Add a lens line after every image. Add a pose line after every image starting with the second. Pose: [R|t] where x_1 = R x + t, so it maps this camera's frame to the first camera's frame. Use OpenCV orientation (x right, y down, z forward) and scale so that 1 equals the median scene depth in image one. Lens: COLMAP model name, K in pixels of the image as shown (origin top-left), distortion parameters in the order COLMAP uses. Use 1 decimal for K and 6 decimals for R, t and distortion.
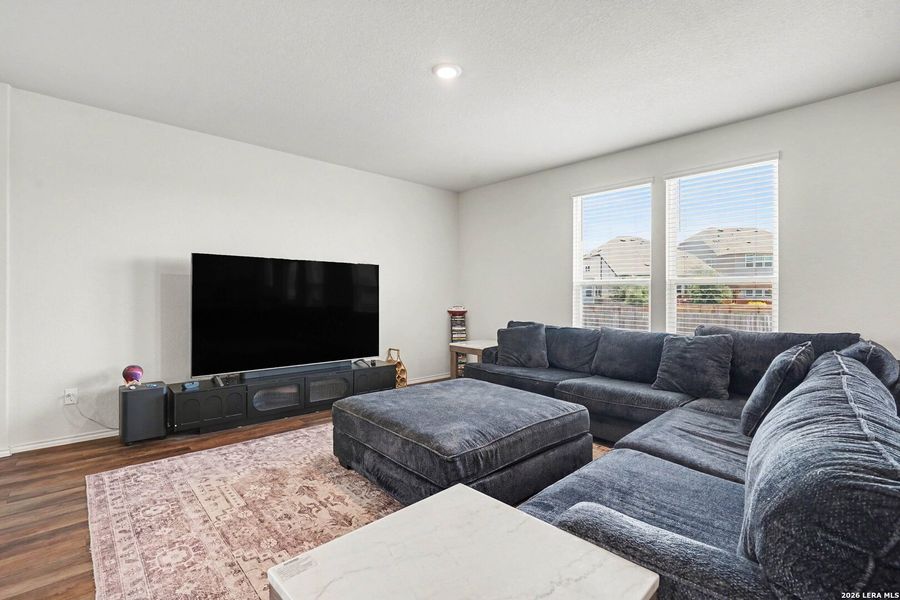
lens RADIAL K [[410.2, 0, 450.0], [0, 410.2, 300.0], [0, 0, 1]] dist [-0.005847, 0.000295]
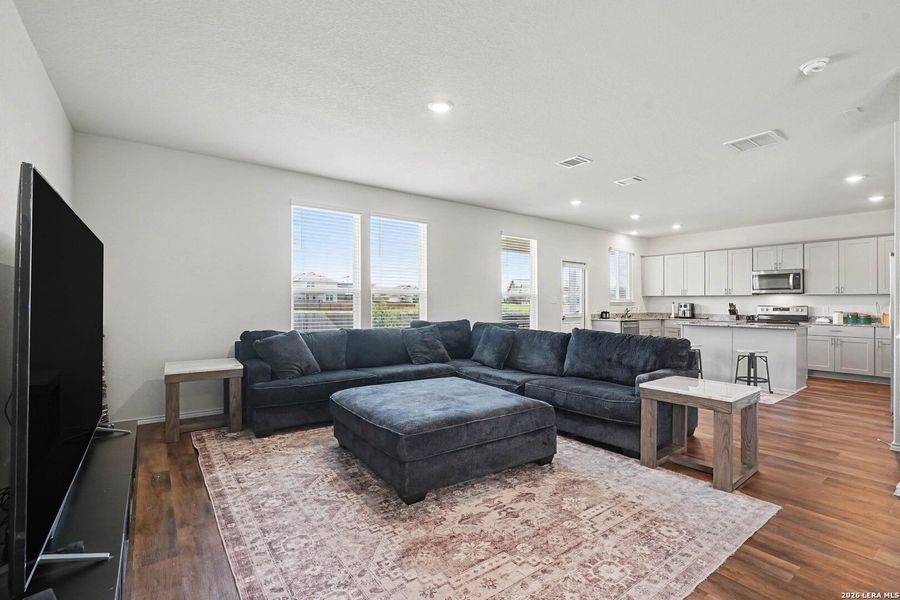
lens RADIAL K [[410.2, 0, 450.0], [0, 410.2, 300.0], [0, 0, 1]] dist [-0.005847, 0.000295]
pose [[0.102686, 0.003046, 0.994709, -1.237879], [0.001761, 0.999993, -0.003244, -0.016820], [-0.994712, 0.002085, 0.102679, 0.935617]]
